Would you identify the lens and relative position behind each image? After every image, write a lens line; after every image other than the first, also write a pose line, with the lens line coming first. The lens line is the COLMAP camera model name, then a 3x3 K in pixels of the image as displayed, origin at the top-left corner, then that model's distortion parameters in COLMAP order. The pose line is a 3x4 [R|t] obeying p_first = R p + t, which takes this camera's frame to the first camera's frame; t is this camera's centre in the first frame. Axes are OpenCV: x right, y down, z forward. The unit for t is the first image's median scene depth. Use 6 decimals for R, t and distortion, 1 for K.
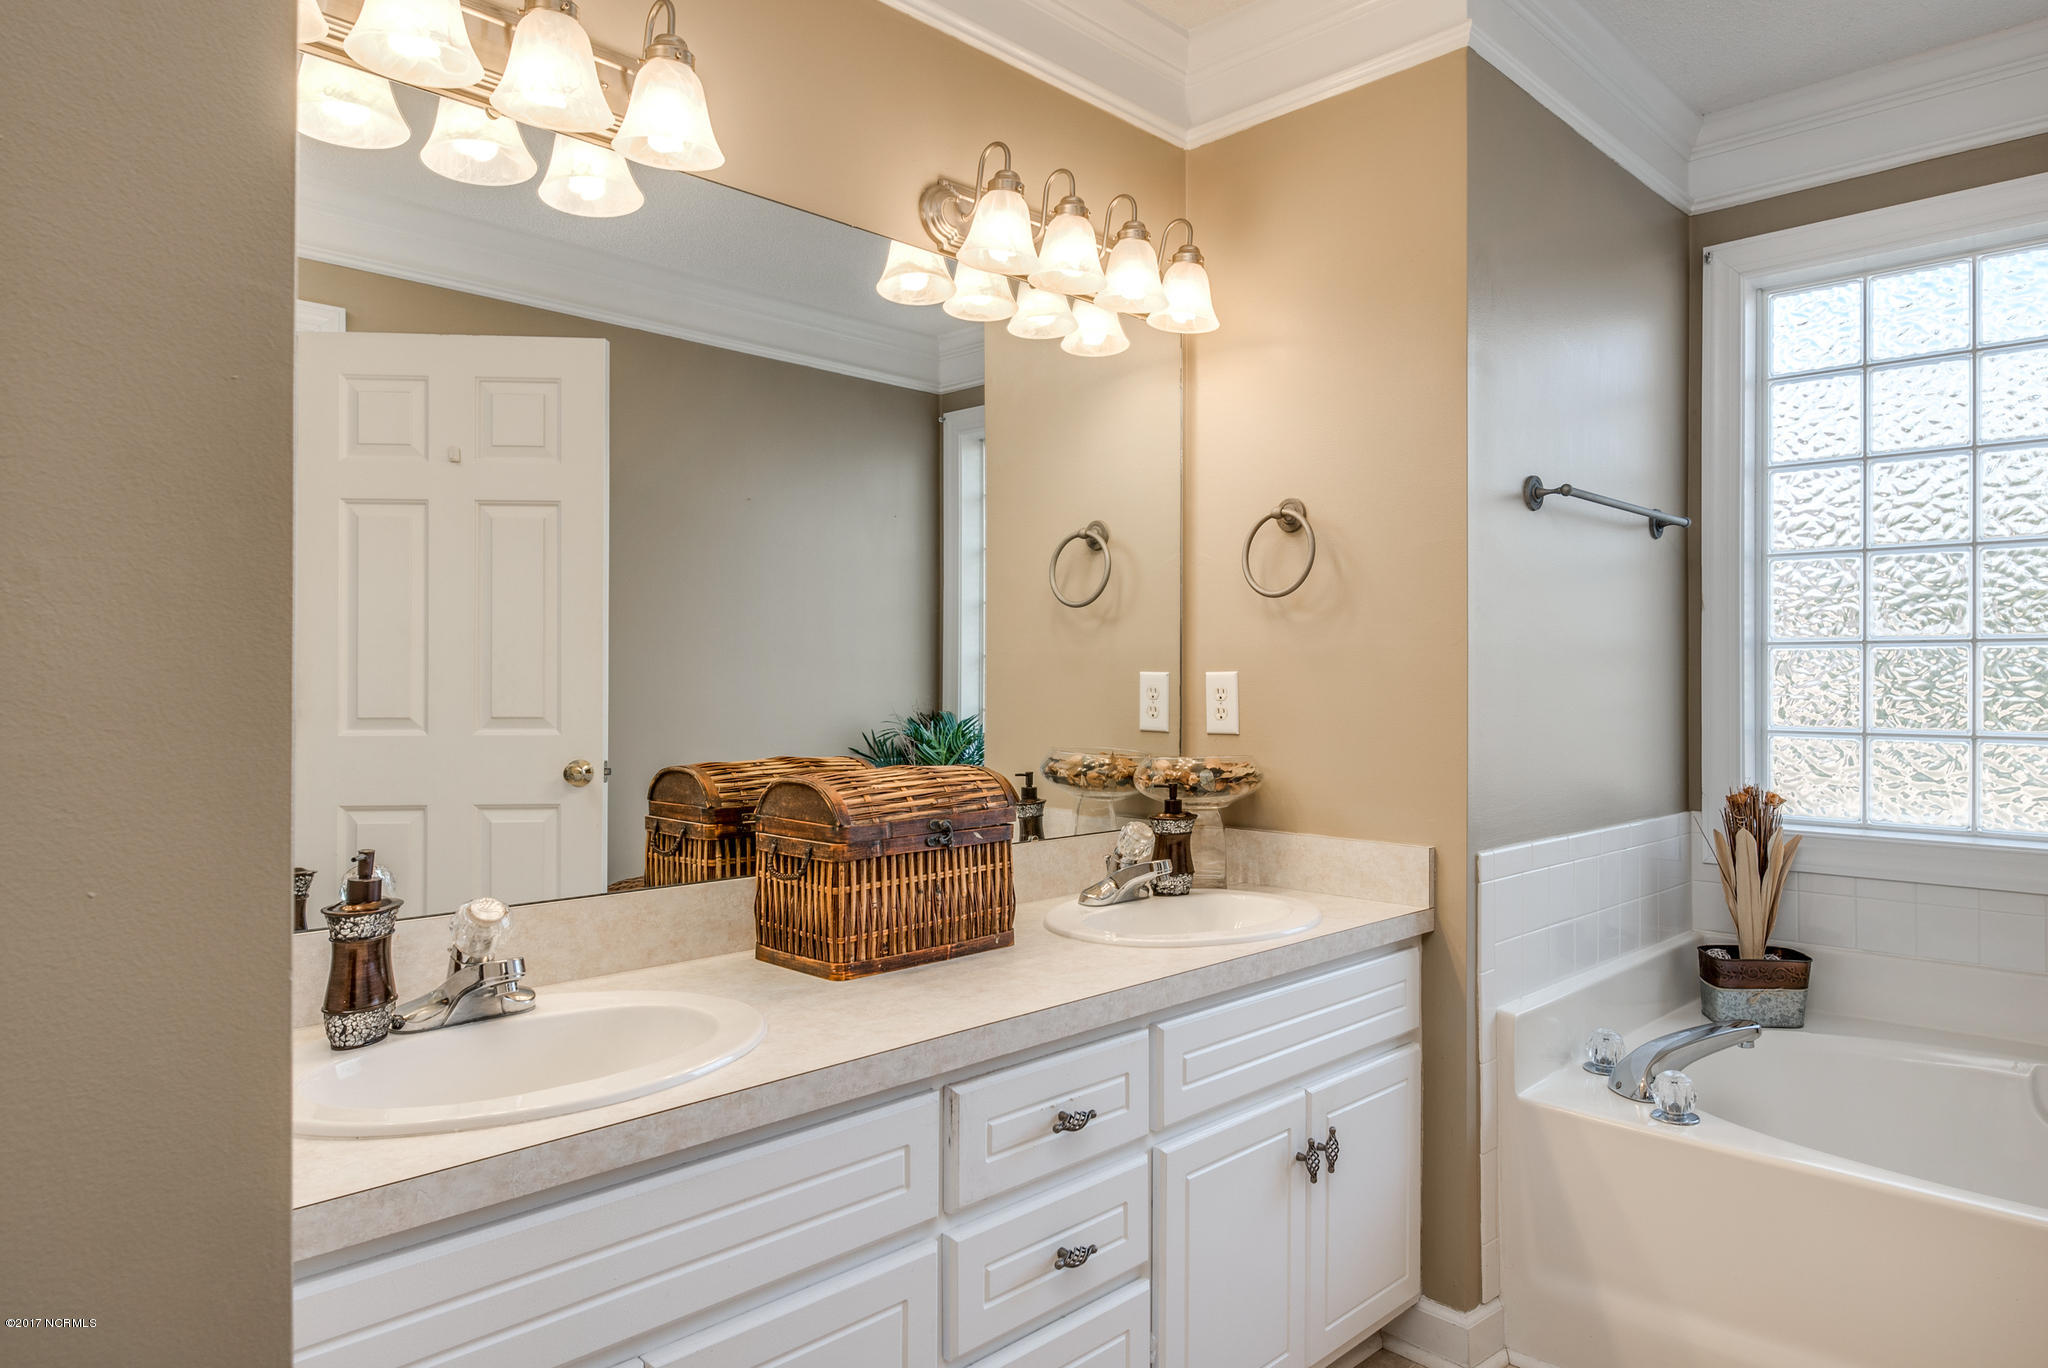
lens RADIAL K [[1232.6, 0, 978.6], [0, 1232.6, 676.9], [0, 0, 1]] dist [0.002409, -0.015496]
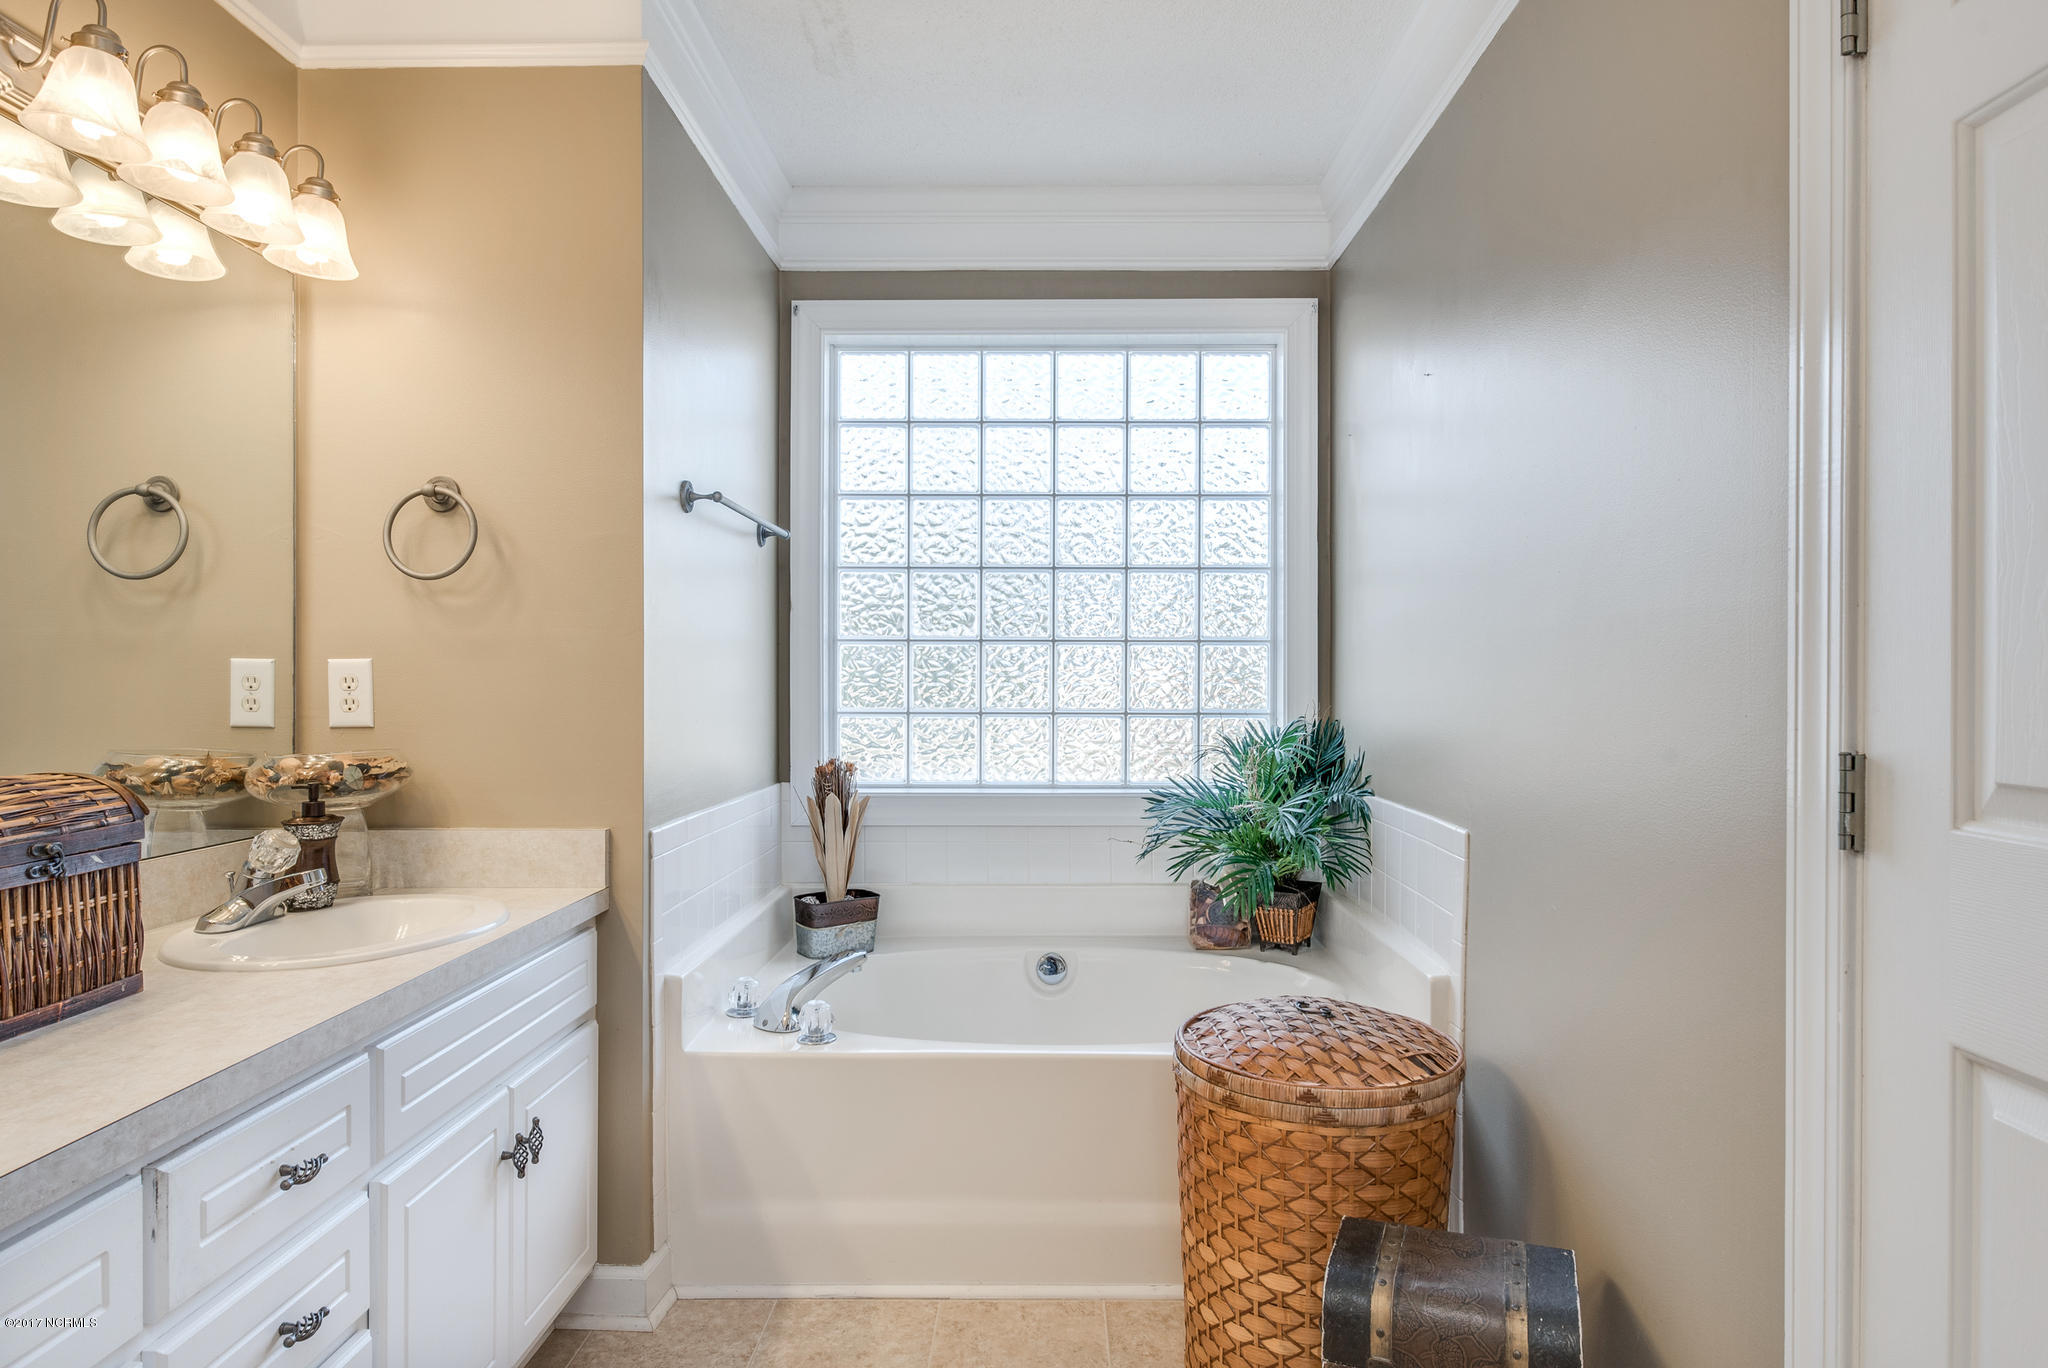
lens RADIAL K [[1232.6, 0, 978.6], [0, 1232.6, 676.9], [0, 0, 1]] dist [0.002409, -0.015496]
pose [[0.724885, 0.000609, 0.688870, -0.109013], [-0.003936, 0.999987, 0.003258, 0.005420], [-0.688859, -0.005072, 0.724878, 0.031432]]
